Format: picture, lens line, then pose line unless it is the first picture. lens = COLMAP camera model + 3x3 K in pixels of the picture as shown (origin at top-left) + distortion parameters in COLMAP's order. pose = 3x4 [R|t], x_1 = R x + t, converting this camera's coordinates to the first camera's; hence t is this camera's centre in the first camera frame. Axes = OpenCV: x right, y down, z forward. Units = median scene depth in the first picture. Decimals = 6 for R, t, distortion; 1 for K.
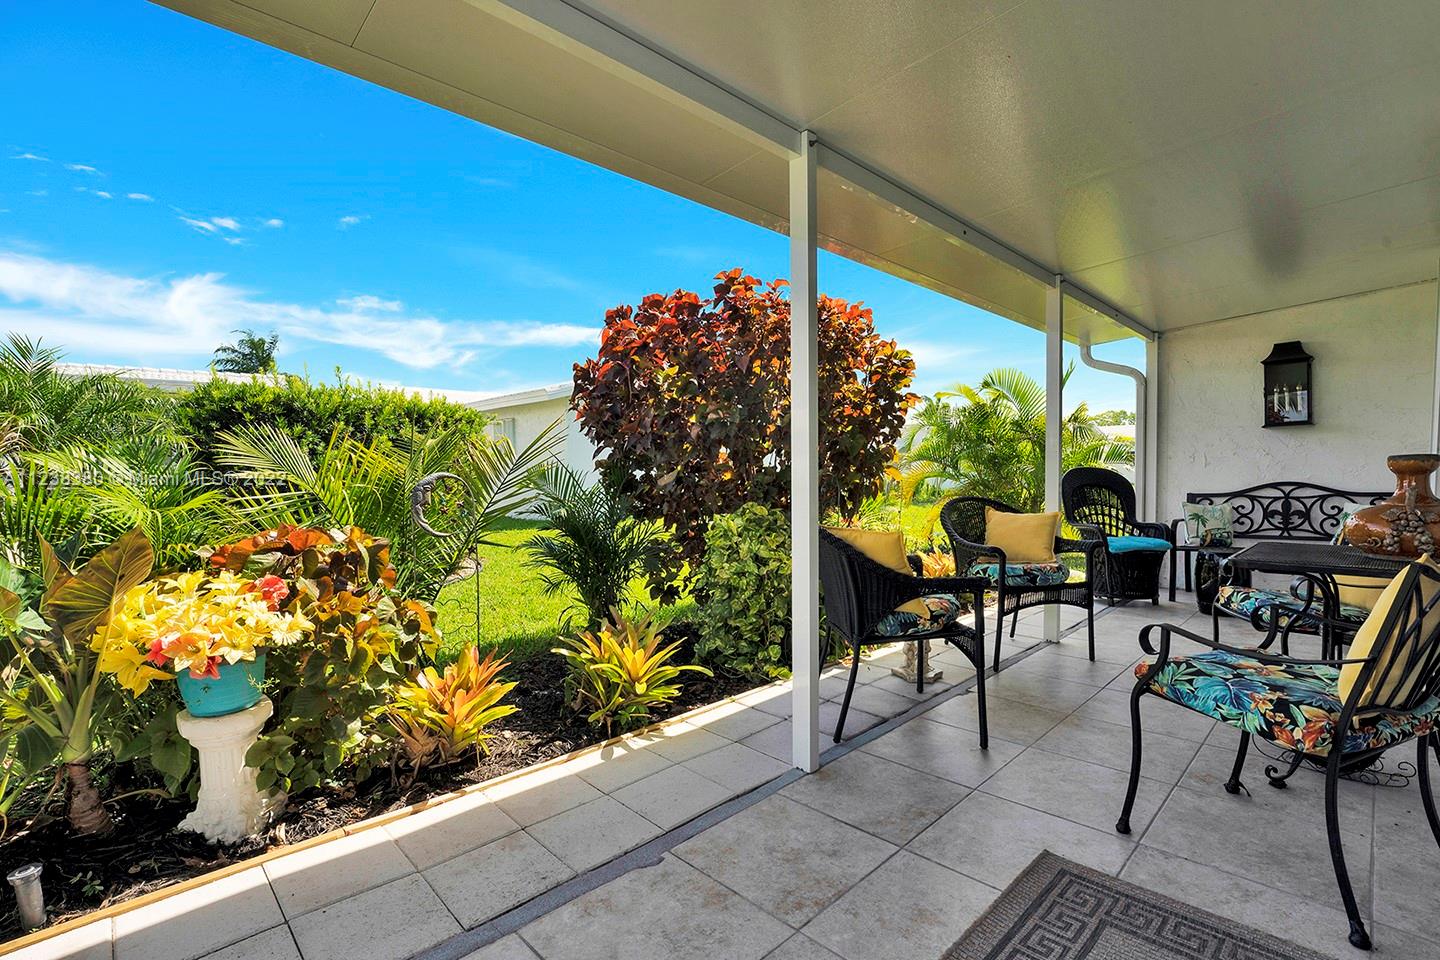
lens RADIAL K [[634.8, 0, 690.5], [0, 634.8, 484.2], [0, 0, 1]] dist [-0.014593, 0.001142]
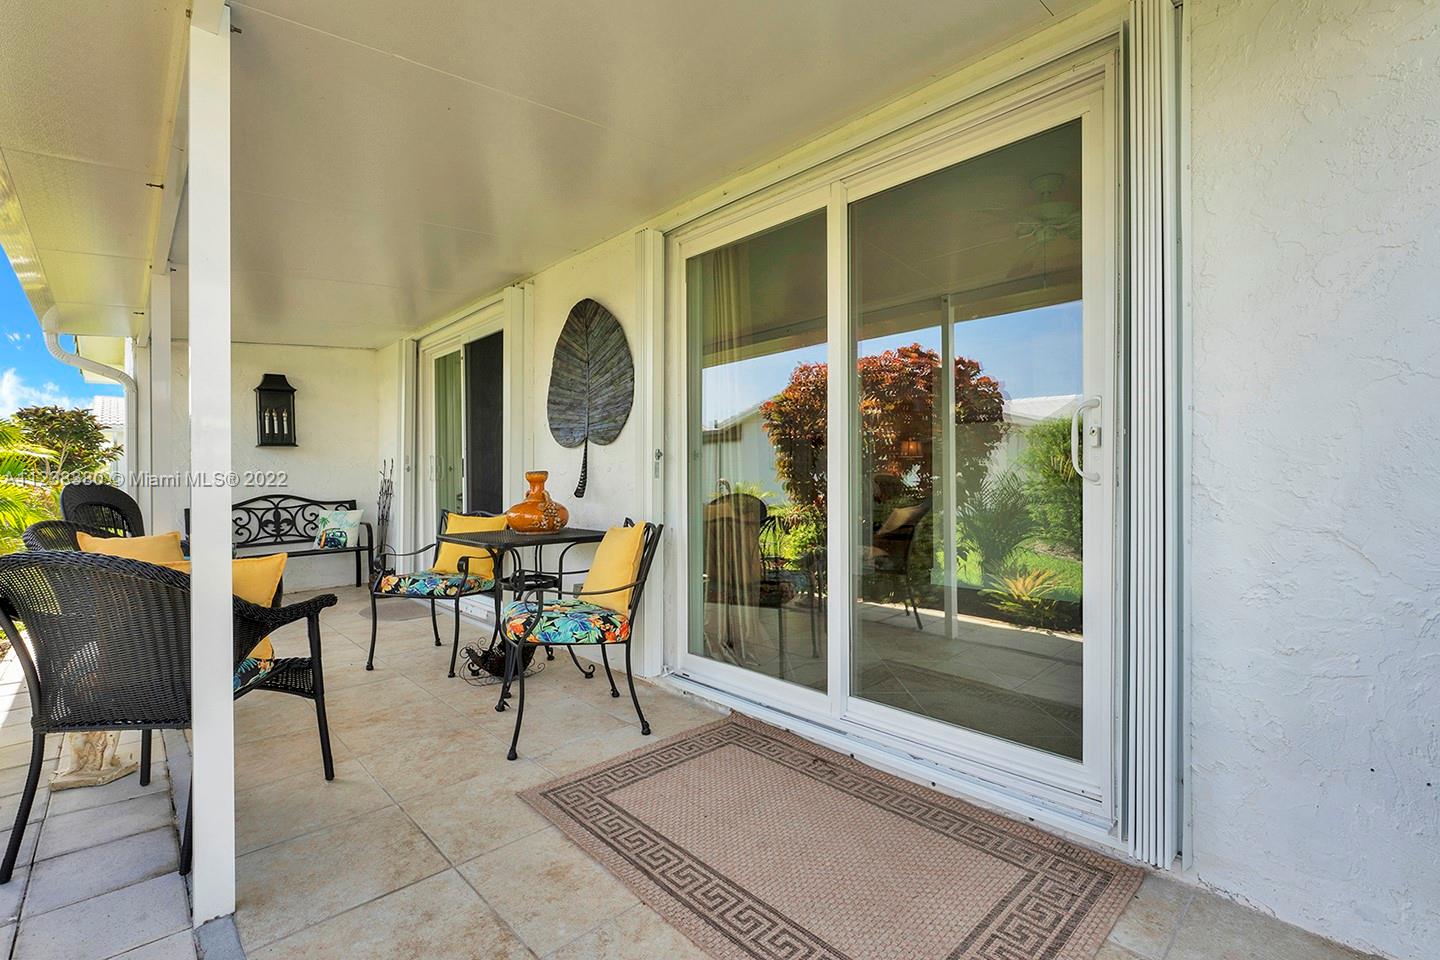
lens RADIAL K [[634.8, 0, 714.3], [0, 634.8, 471.6], [0, 0, 1]] dist [-0.014593, 0.001142]
pose [[0.021371, 0.018467, 0.999601, -0.195956], [0.029702, 0.999376, -0.019098, -0.000097], [-0.999330, 0.030098, 0.020809, 0.173021]]
